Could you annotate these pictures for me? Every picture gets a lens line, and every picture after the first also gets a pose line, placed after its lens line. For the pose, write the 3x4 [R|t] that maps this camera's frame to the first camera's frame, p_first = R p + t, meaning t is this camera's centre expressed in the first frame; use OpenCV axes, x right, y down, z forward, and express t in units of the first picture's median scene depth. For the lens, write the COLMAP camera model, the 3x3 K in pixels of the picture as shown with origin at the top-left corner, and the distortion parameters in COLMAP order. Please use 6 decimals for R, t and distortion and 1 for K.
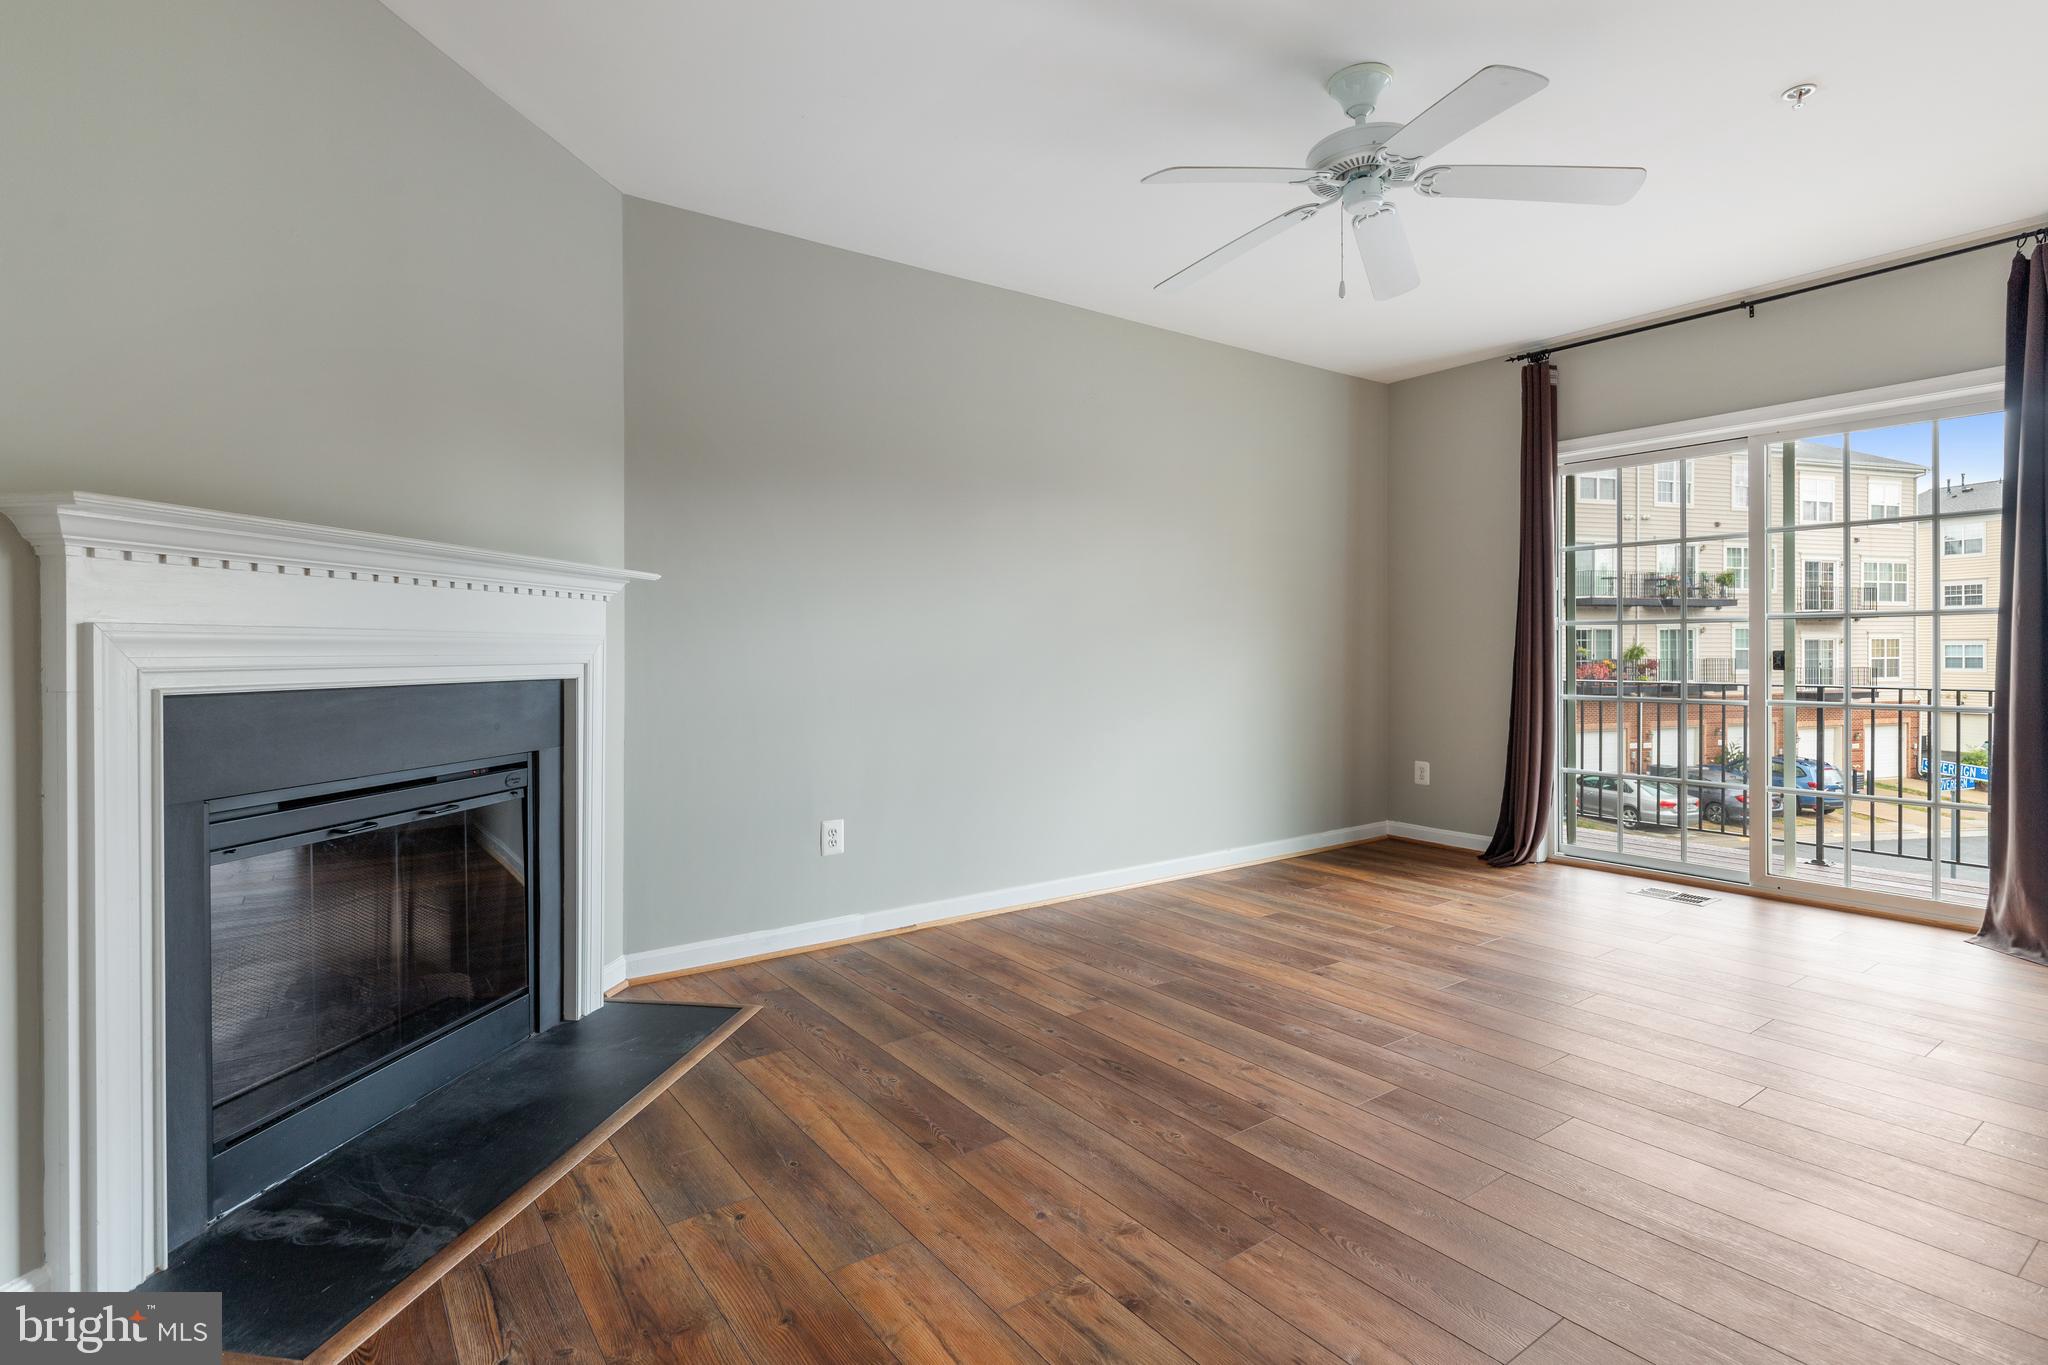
lens RADIAL K [[992.7, 0, 1010.2], [0, 992.7, 674.5], [0, 0, 1]] dist [0.001355, 0.000082]
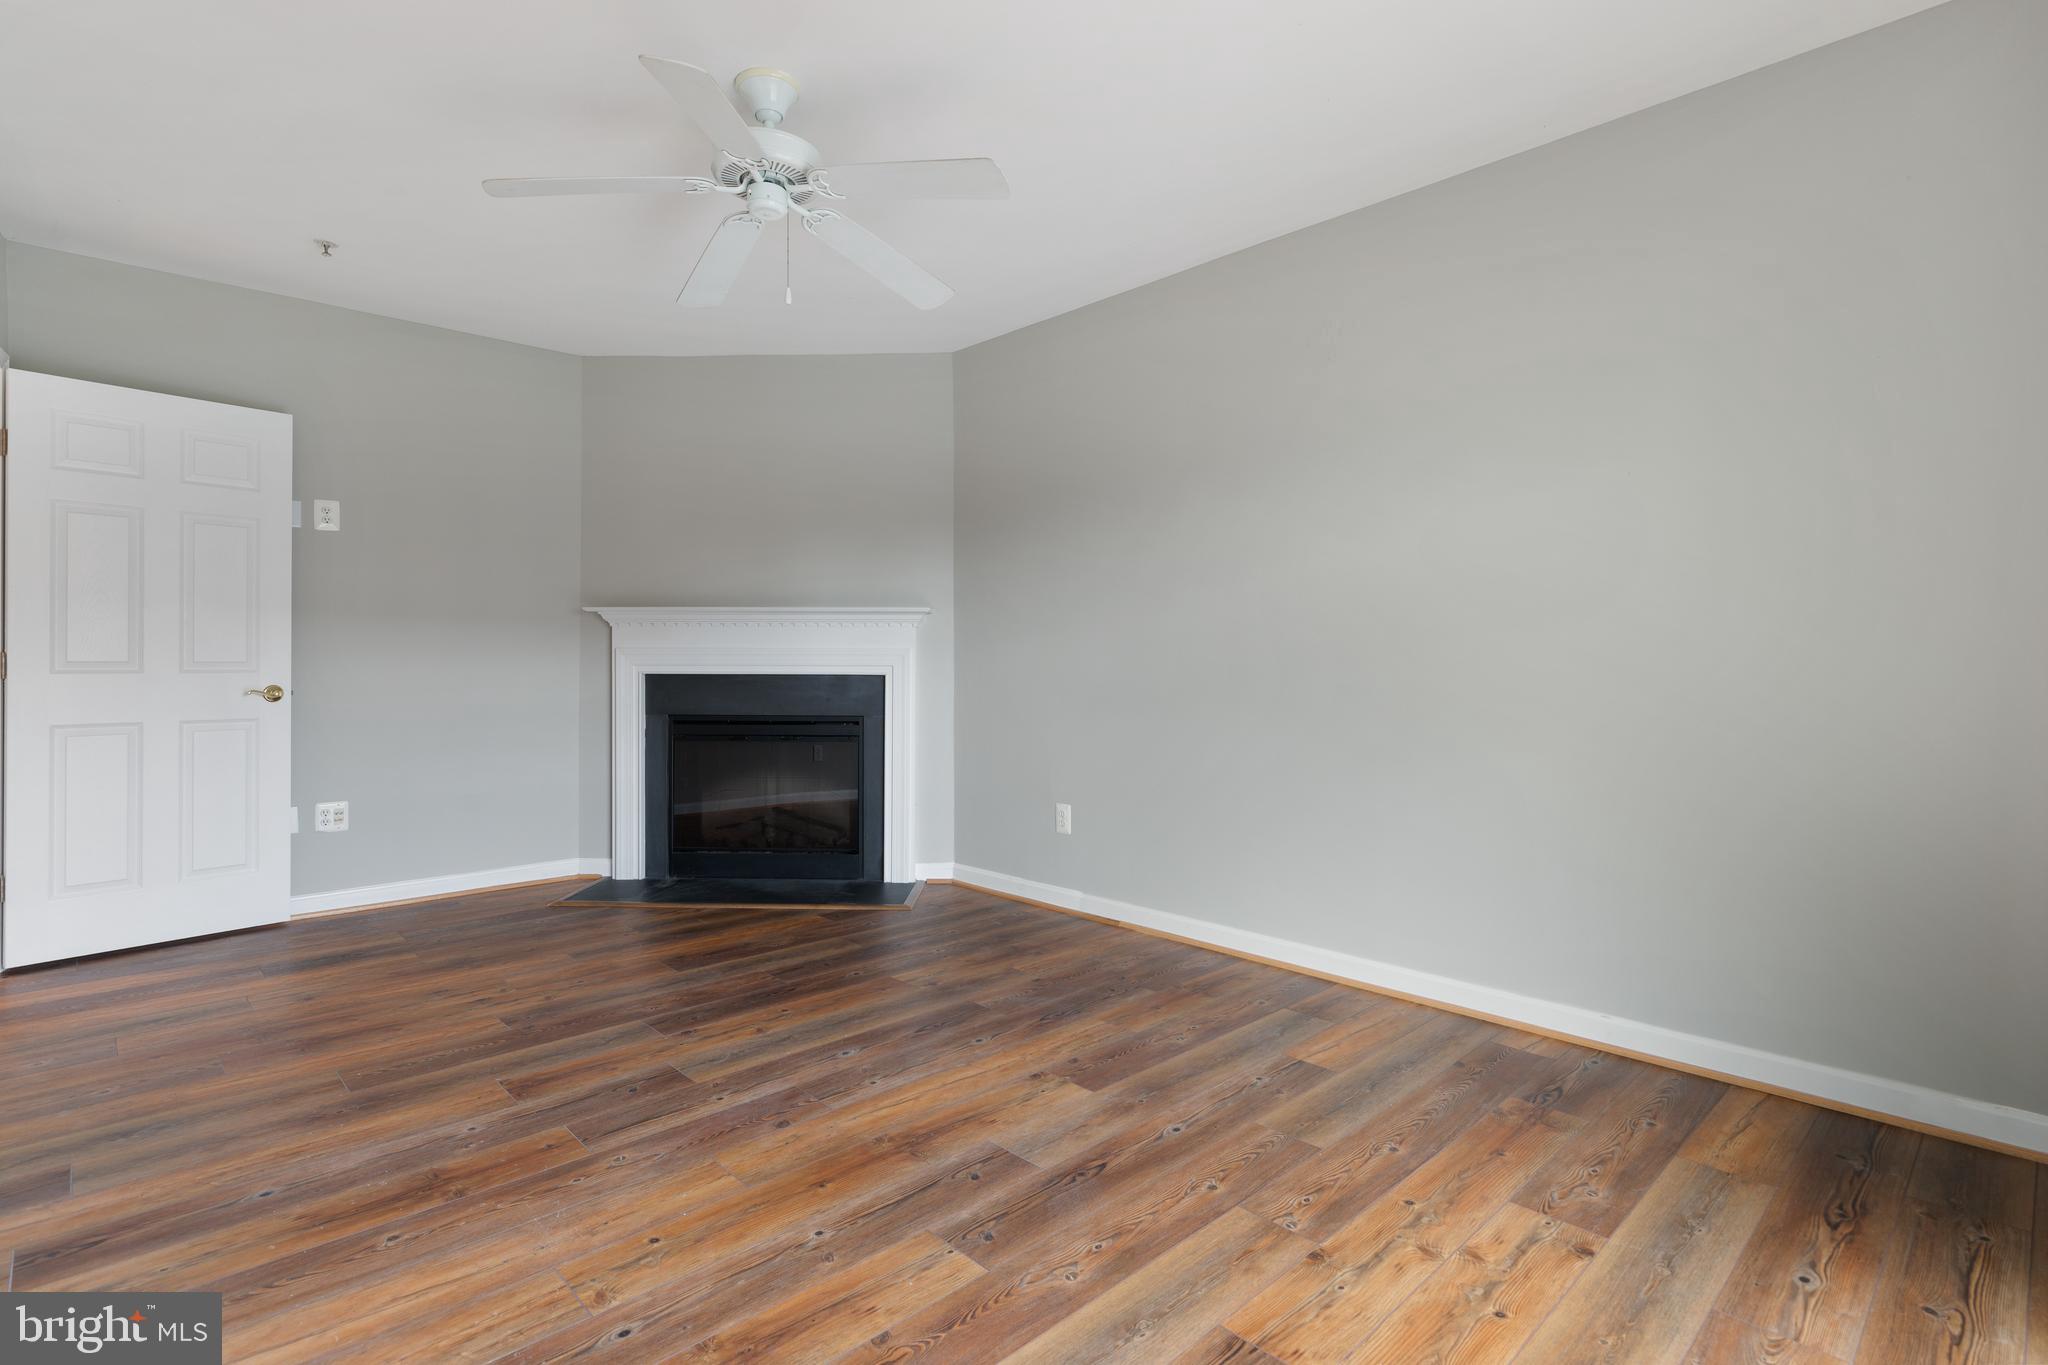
lens RADIAL K [[992.7, 0, 1030.7], [0, 992.7, 682.7], [0, 0, 1]] dist [0.001355, 0.000082]
pose [[0.139025, 0.026191, -0.989942, 0.488619], [-0.024200, 0.999442, 0.023044, -0.011100], [0.989993, 0.020753, 0.139581, 0.401239]]
